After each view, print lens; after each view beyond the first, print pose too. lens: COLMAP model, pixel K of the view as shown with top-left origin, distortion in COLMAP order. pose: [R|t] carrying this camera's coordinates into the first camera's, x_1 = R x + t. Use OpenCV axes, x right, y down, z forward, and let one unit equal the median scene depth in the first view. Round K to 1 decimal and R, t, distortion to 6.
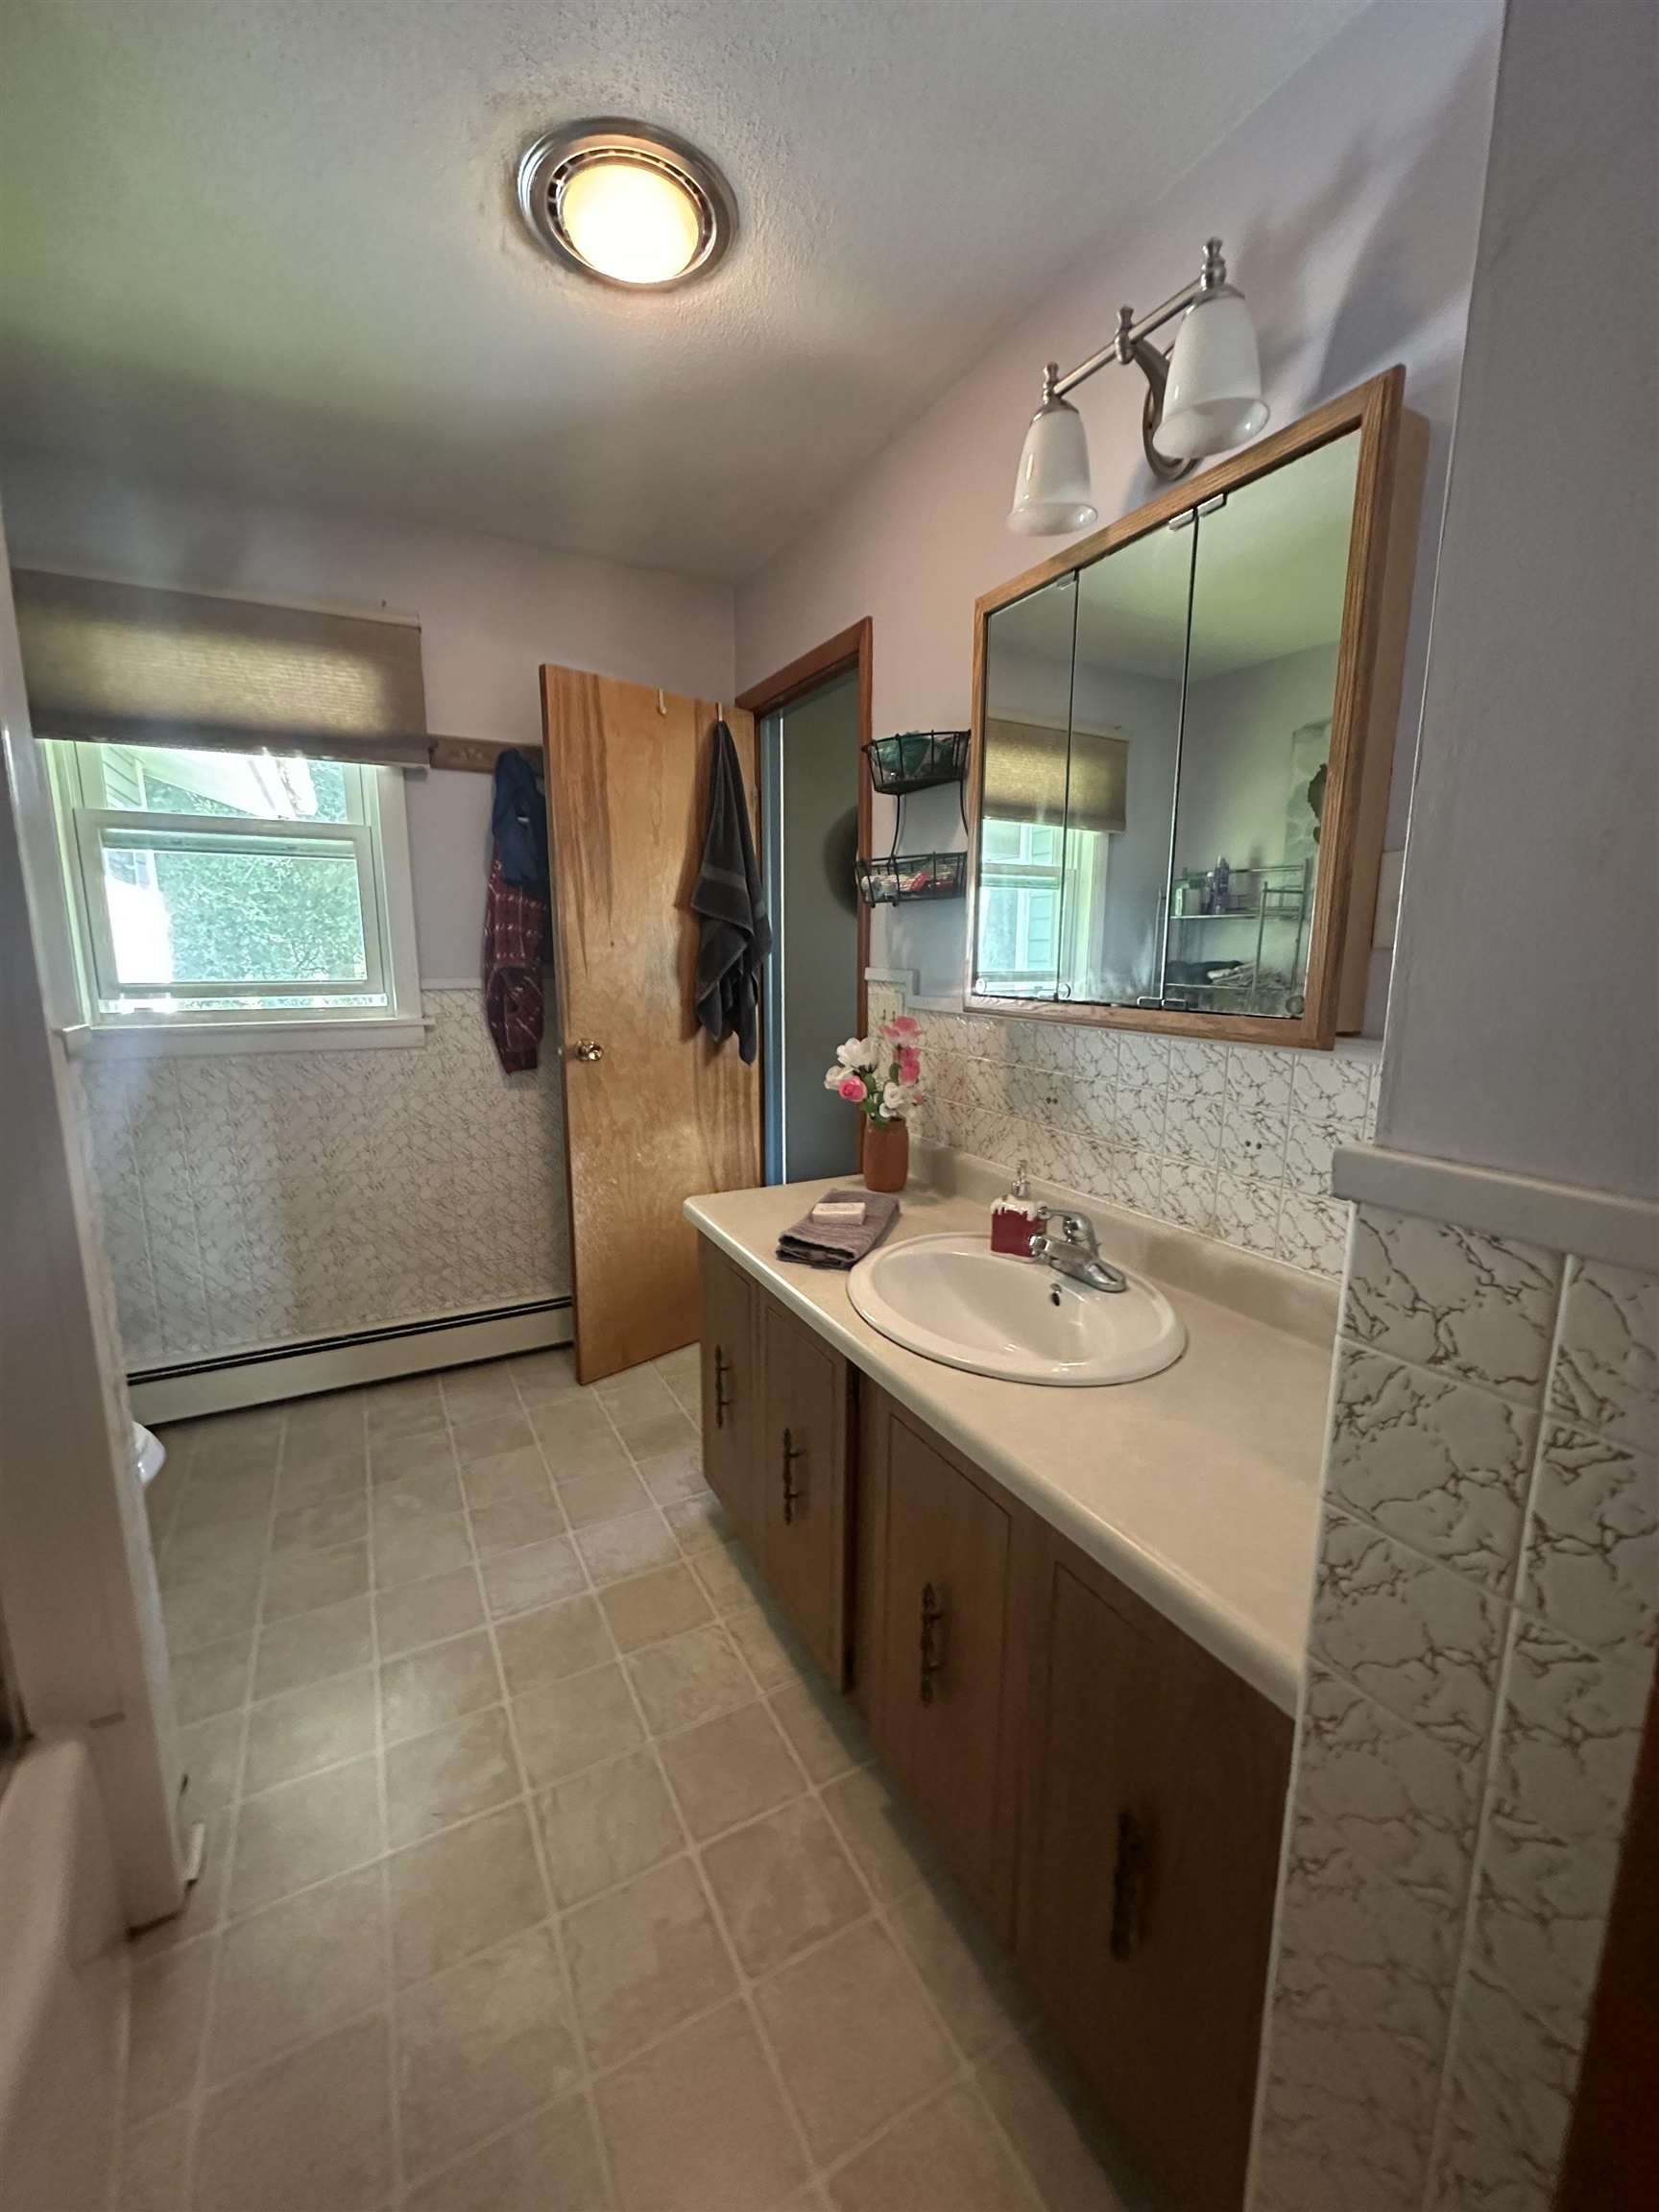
lens RADIAL K [[886.7, 0, 829.5], [0, 886.7, 1106.0], [0, 0, 1]] dist [0.000912, 0.000181]
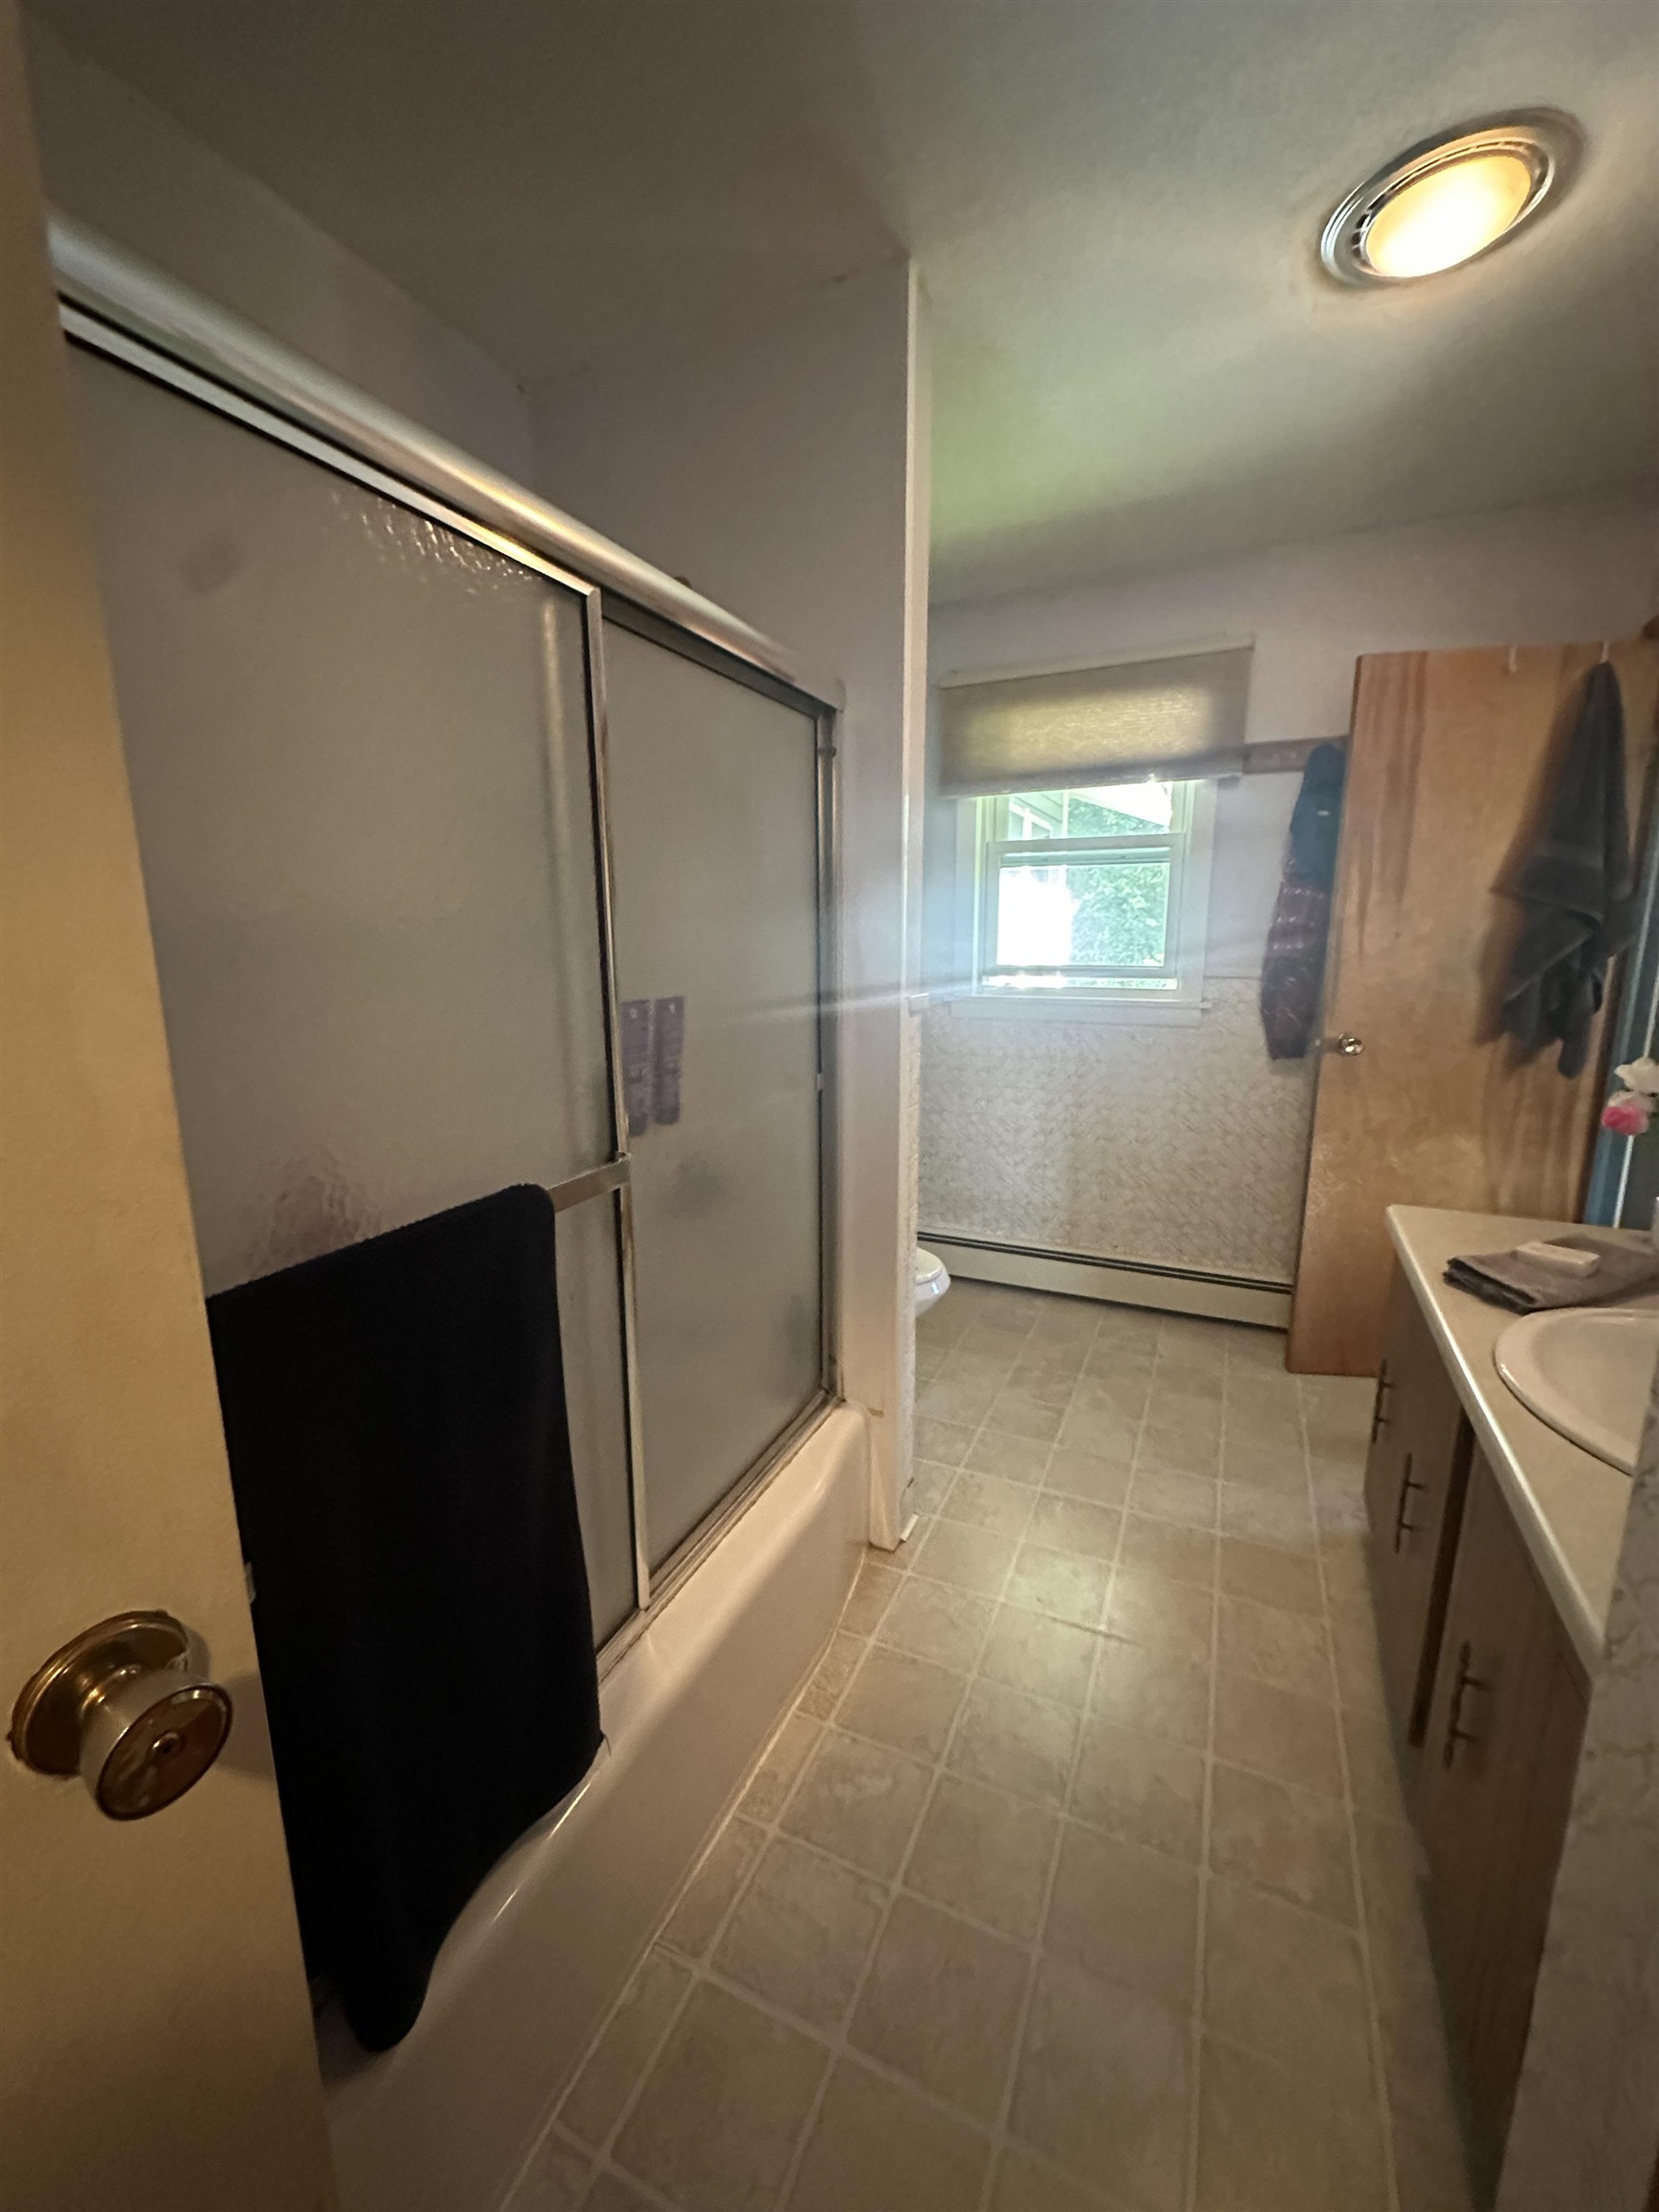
lens RADIAL K [[886.7, 0, 829.5], [0, 886.7, 1106.0], [0, 0, 1]] dist [0.000912, 0.000181]
pose [[0.604145, 0.149798, -0.782668, 0.160481], [-0.133214, 0.987337, 0.086141, -0.002424], [0.785661, 0.052221, 0.616450, -0.056845]]
